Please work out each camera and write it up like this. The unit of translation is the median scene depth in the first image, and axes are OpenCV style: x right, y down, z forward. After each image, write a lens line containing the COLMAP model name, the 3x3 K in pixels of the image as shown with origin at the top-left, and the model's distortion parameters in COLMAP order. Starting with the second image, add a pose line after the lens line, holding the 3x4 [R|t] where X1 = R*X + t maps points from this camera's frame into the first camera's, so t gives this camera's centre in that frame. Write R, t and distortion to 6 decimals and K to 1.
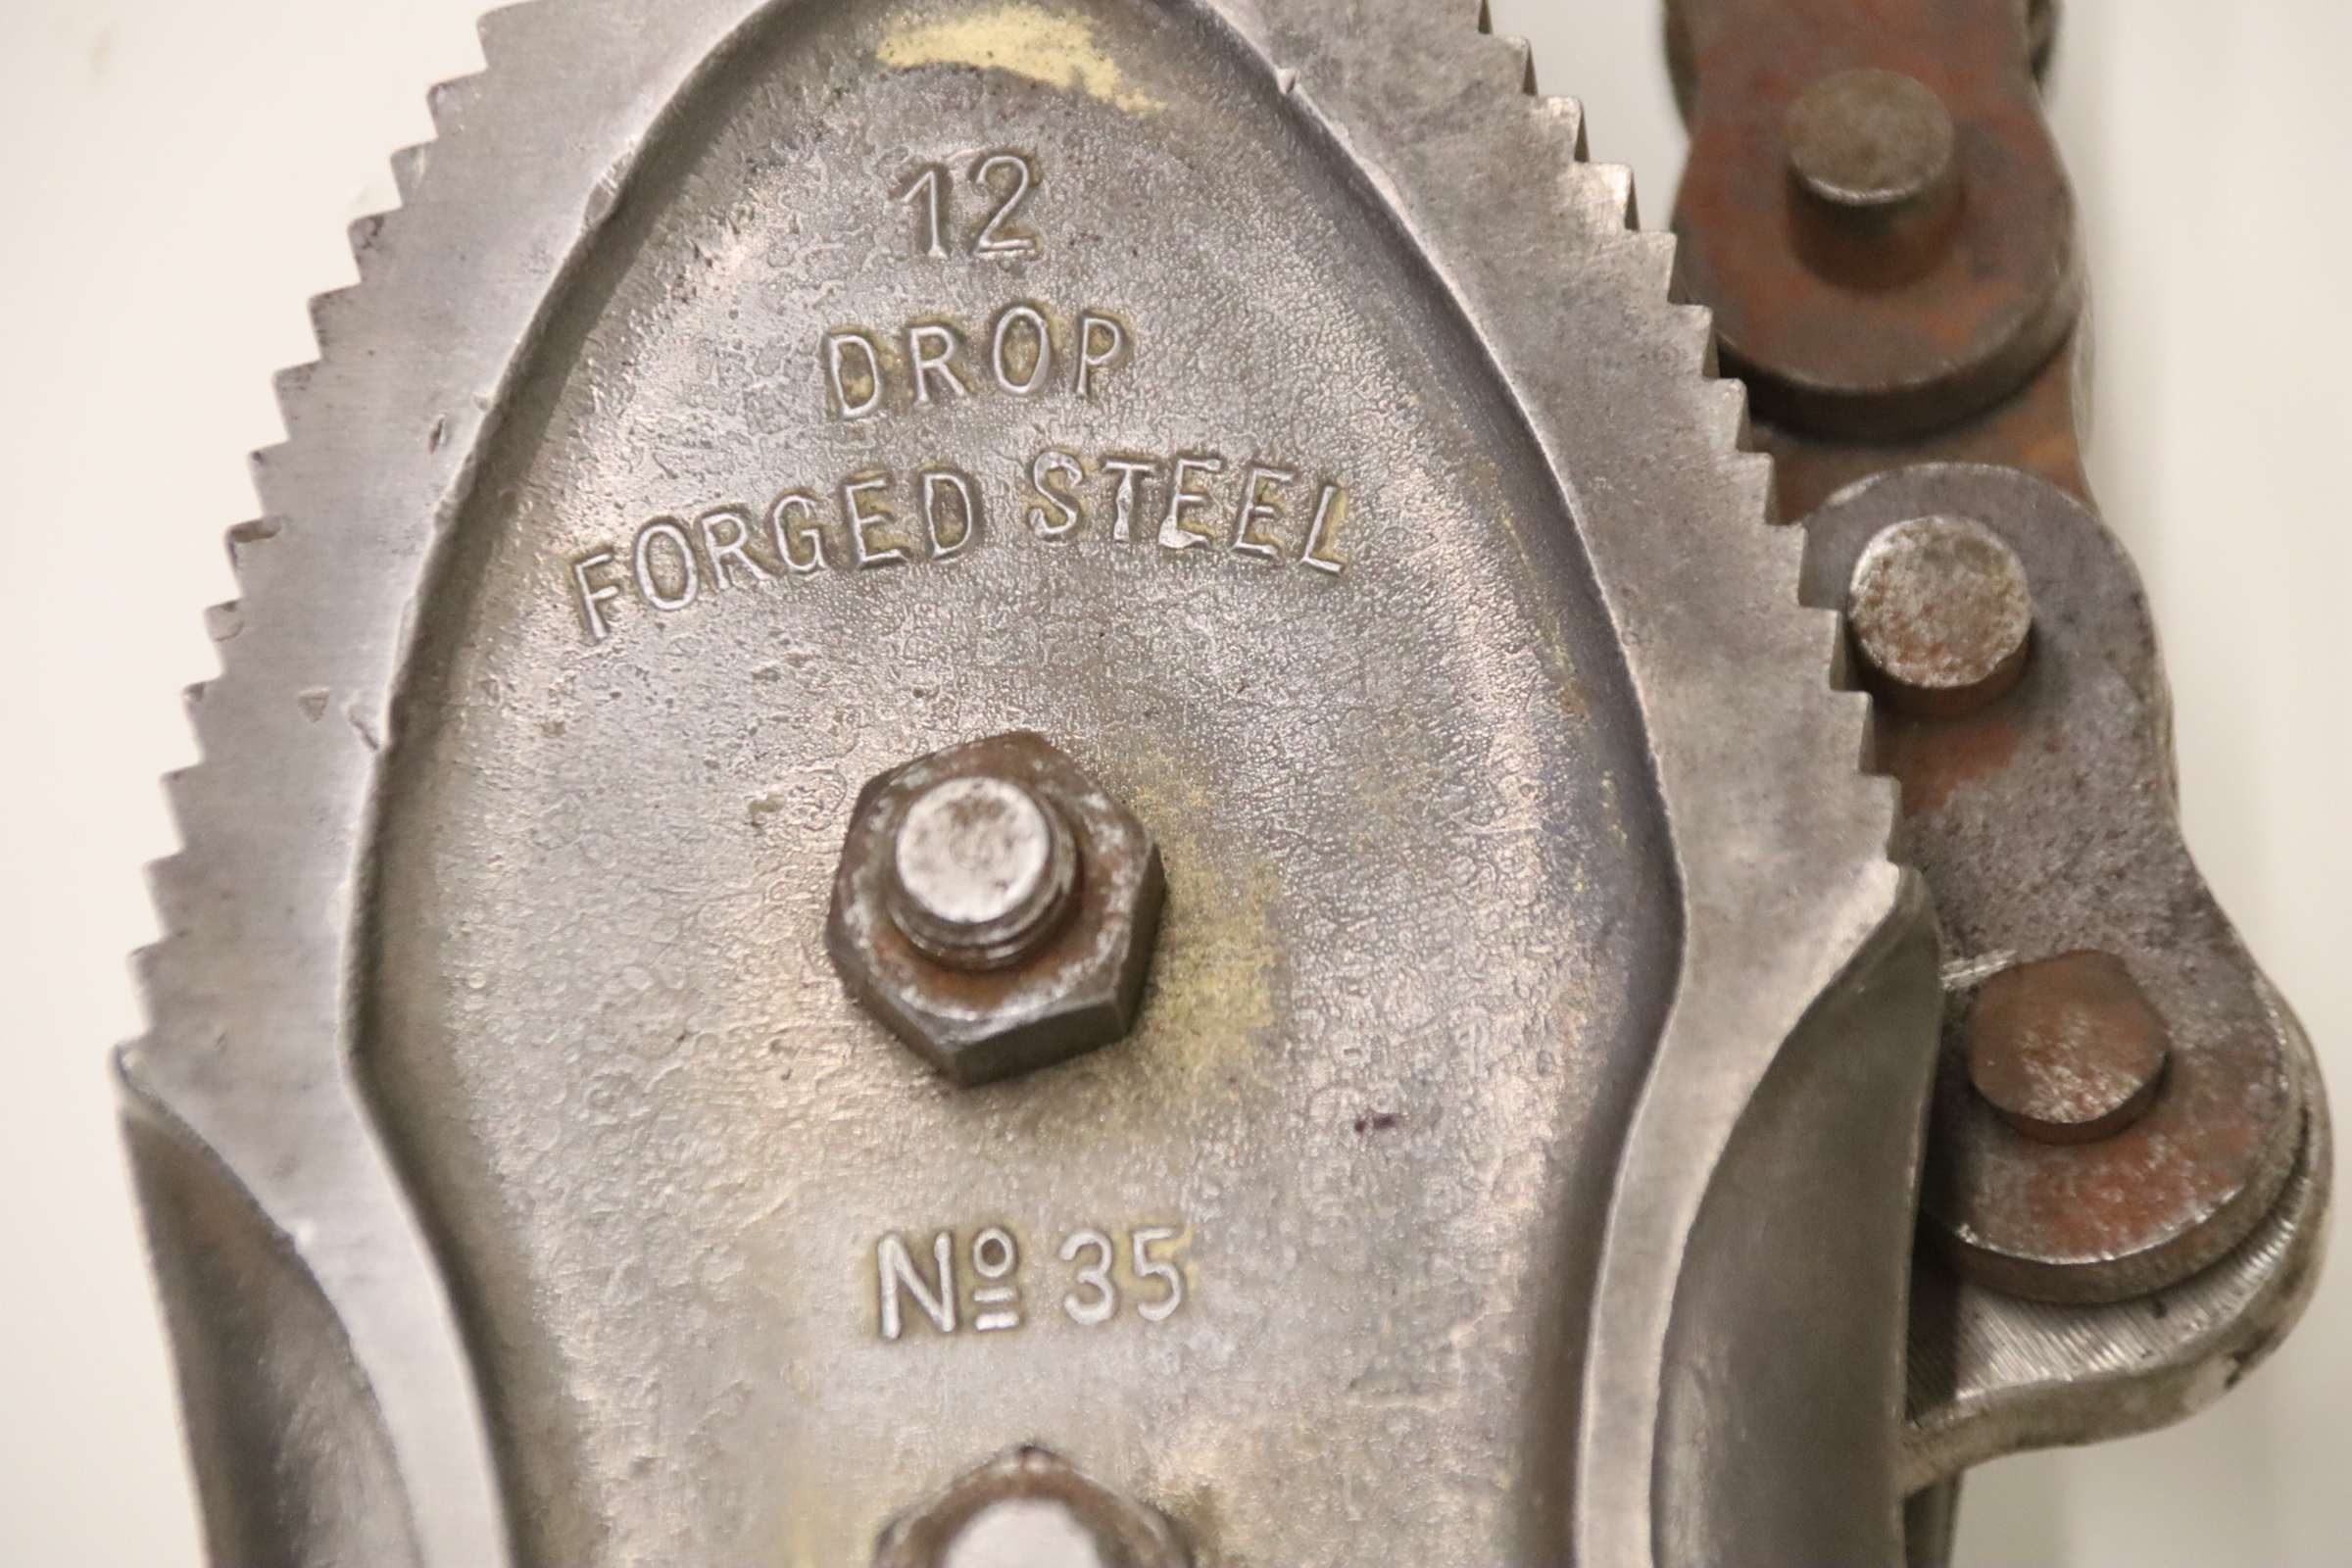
lens RADIAL K [[15310.2, 0, 1178.3], [0, 15310.2, 786.8], [0, 0, 1]] dist [1.674454, 0.000000]
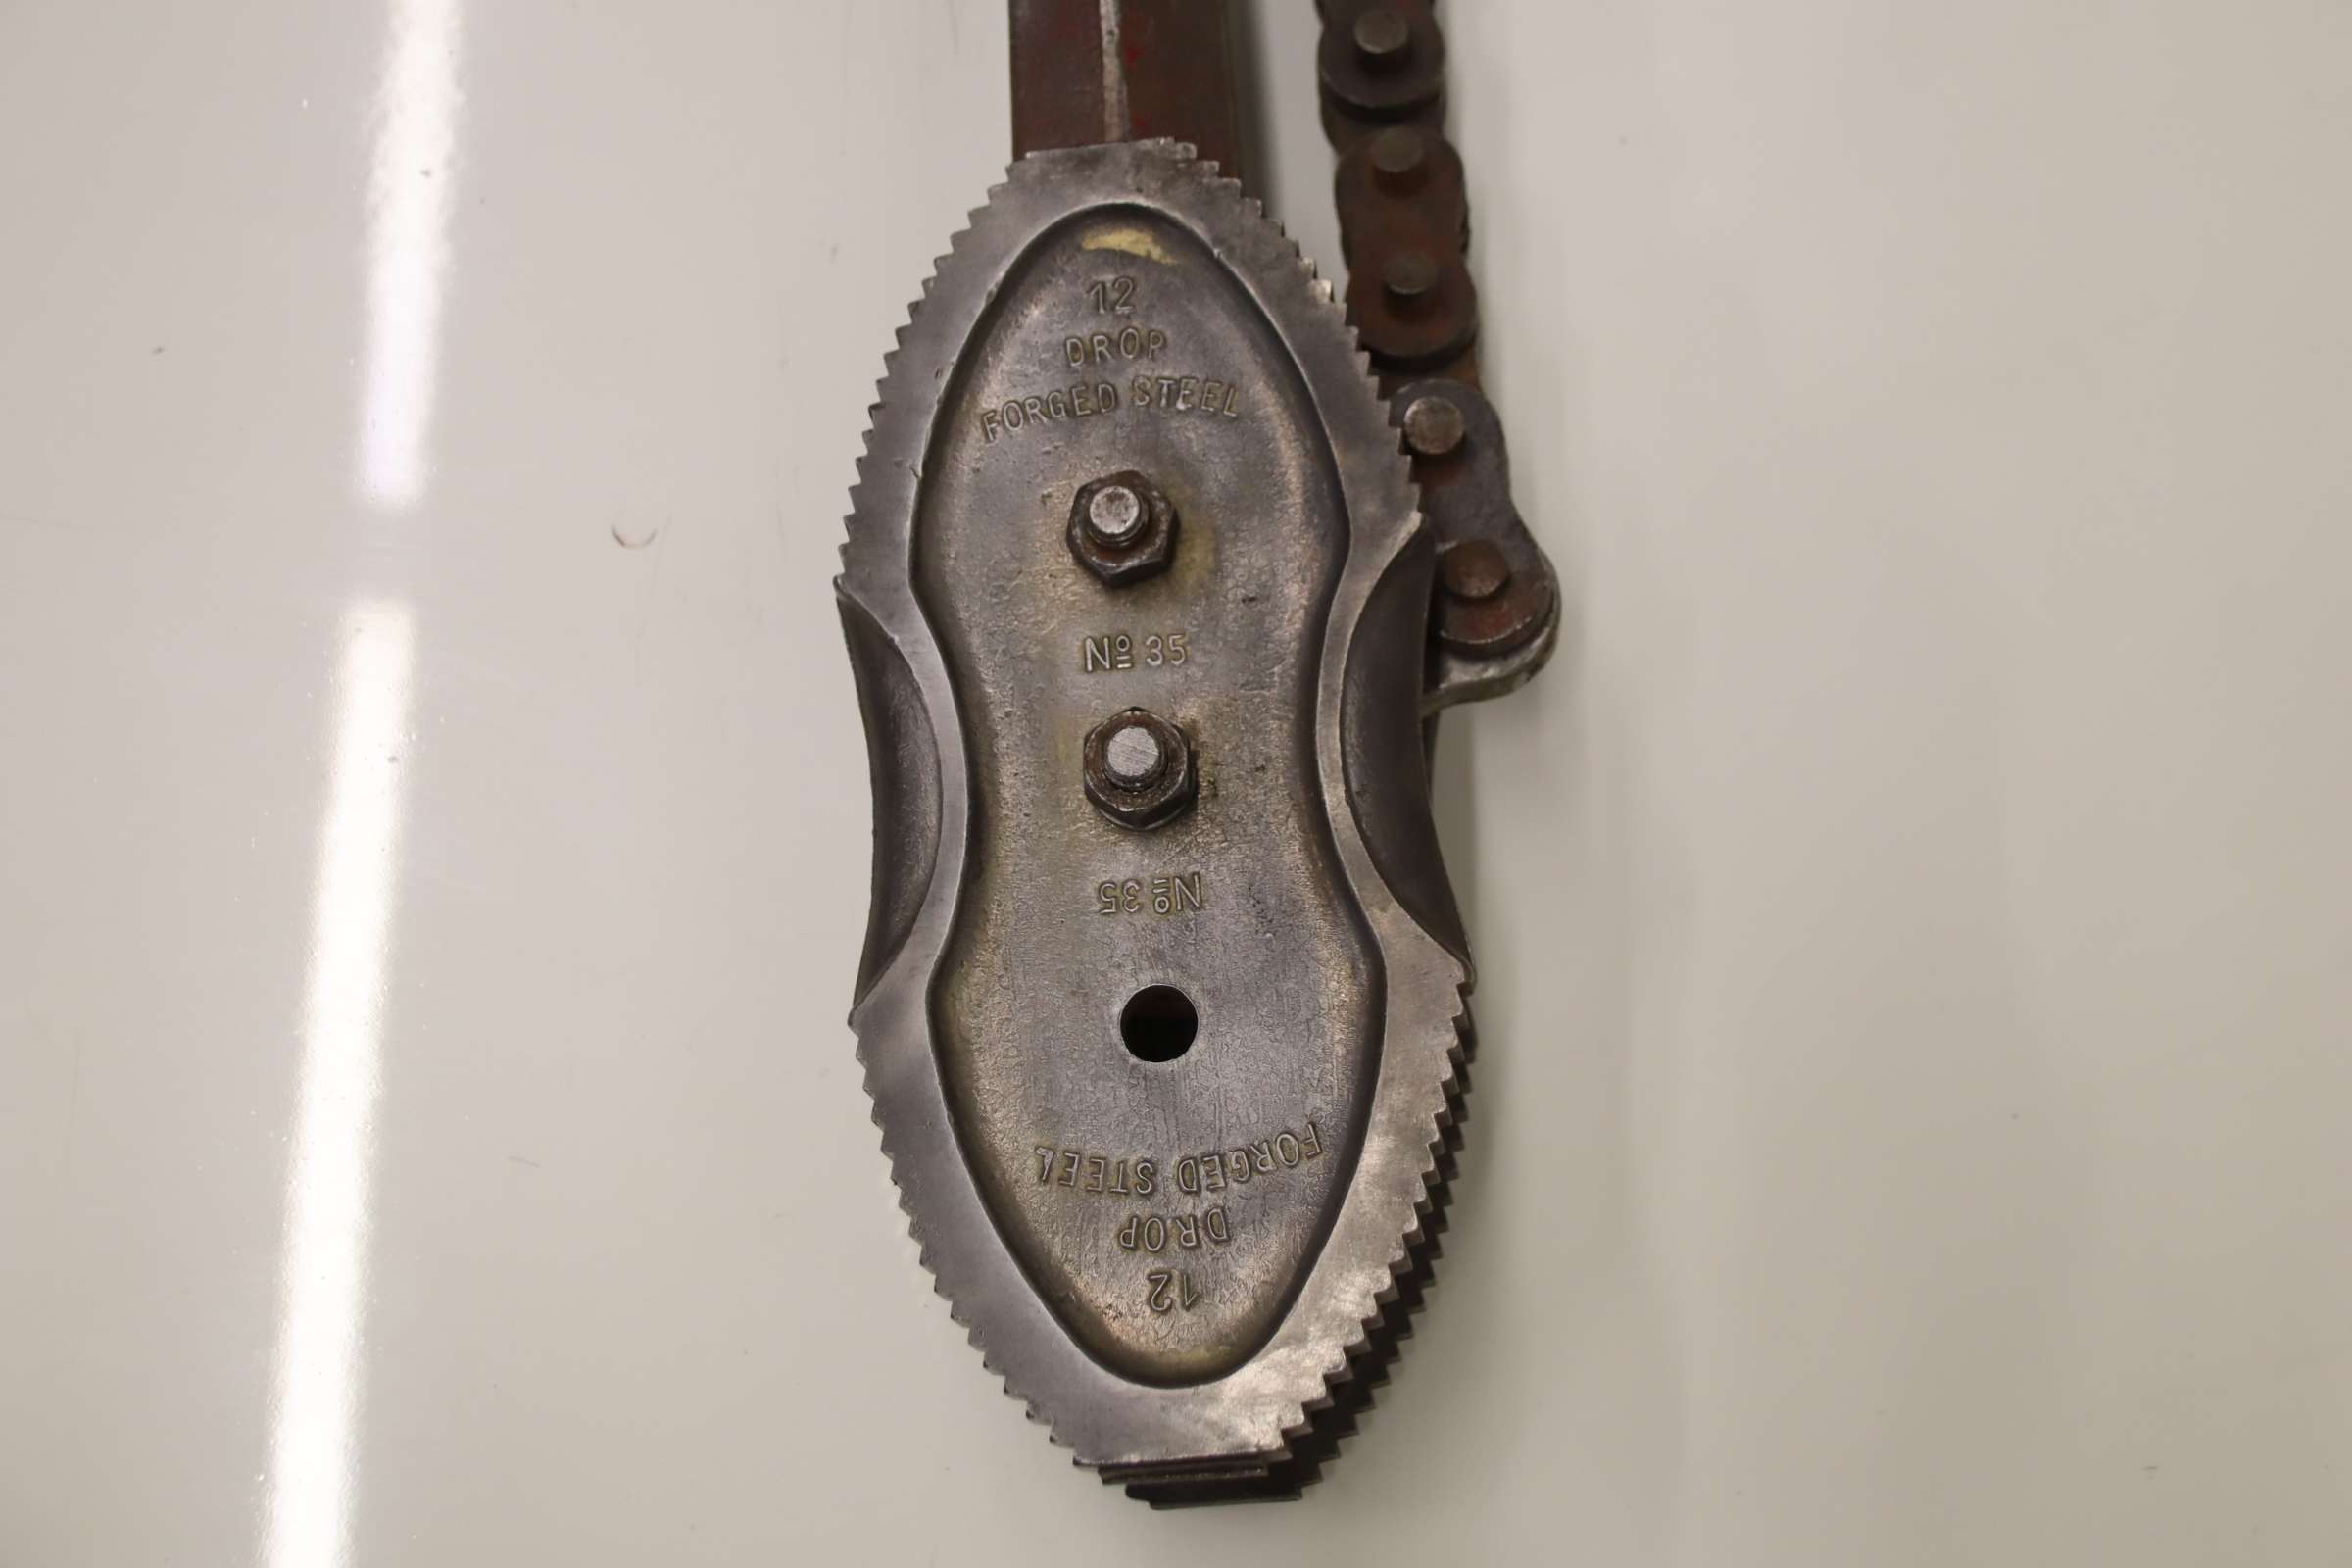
lens RADIAL K [[3541.8, 0, 1173.7], [0, 3541.8, 789.8], [0, 0, 1]] dist [-0.036463, 0.000000]
pose [[0.999883, -0.006322, -0.013917, 0.007500], [0.007564, 0.995815, 0.091079, -0.004435], [0.013283, -0.091174, 0.995746, 0.300155]]
